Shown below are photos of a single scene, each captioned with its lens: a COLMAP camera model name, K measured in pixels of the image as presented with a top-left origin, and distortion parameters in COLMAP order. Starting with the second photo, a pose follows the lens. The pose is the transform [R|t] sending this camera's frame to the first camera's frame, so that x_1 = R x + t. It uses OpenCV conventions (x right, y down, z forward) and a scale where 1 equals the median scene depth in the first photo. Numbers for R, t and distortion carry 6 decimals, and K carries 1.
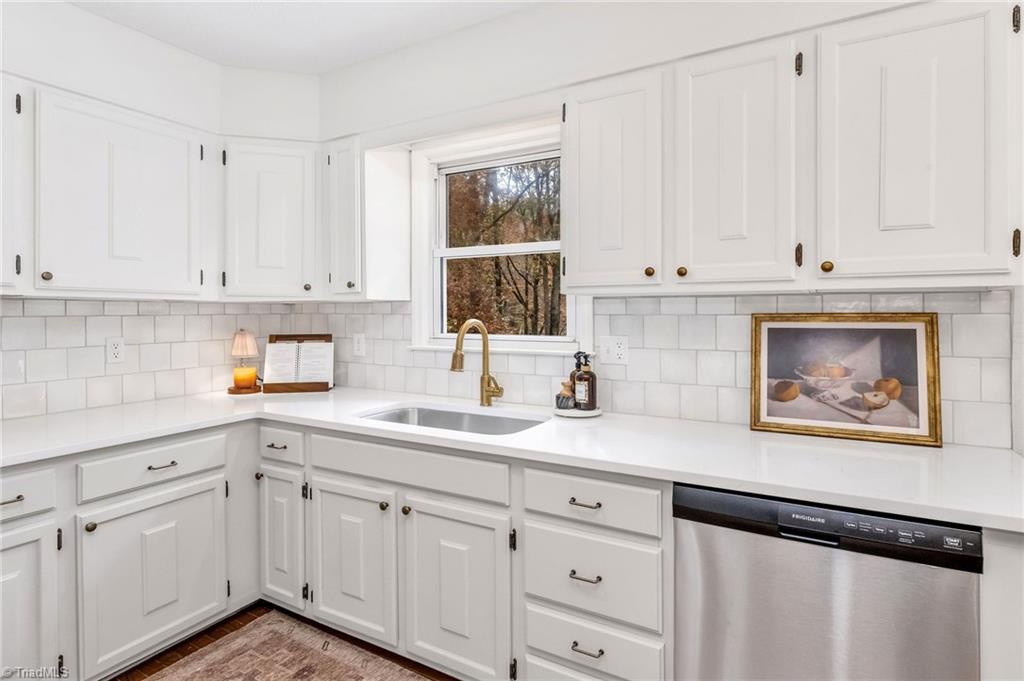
lens RADIAL K [[506.7, 0, 539.6], [0, 506.7, 313.2], [0, 0, 1]] dist [-0.000243, -0.000469]
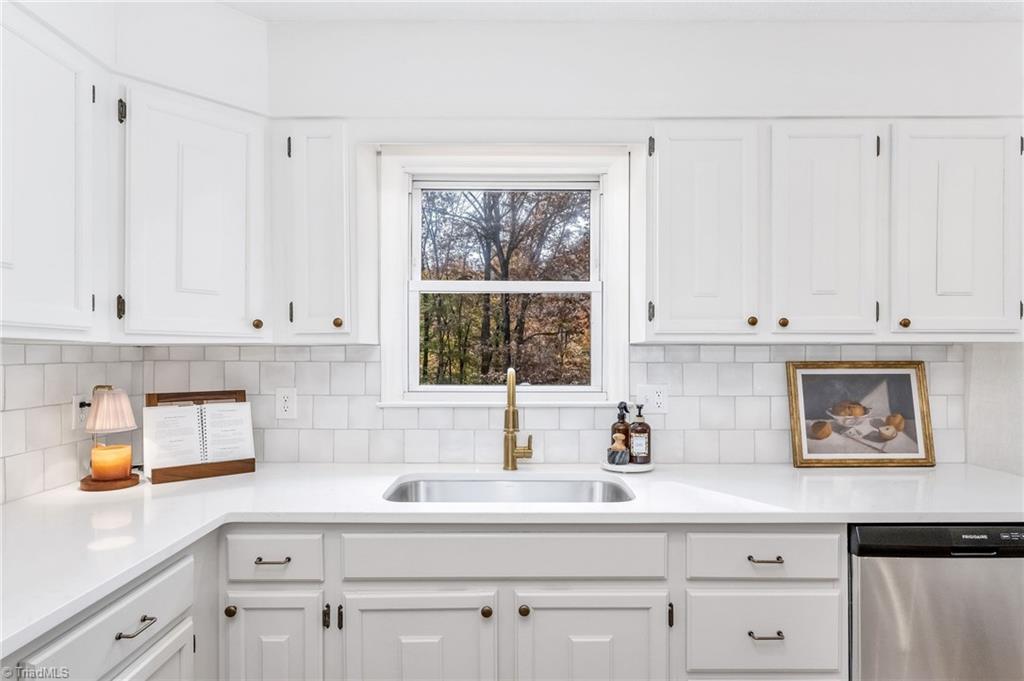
lens RADIAL K [[531.9, 0, 461.0], [0, 531.9, 355.7], [0, 0, 1]] dist [0.000872, -0.000883]
pose [[0.885454, 0.000432, 0.464726, -0.665329], [-0.001008, 0.999999, 0.000992, -0.010815], [-0.464725, -0.001347, 0.885454, 0.274937]]
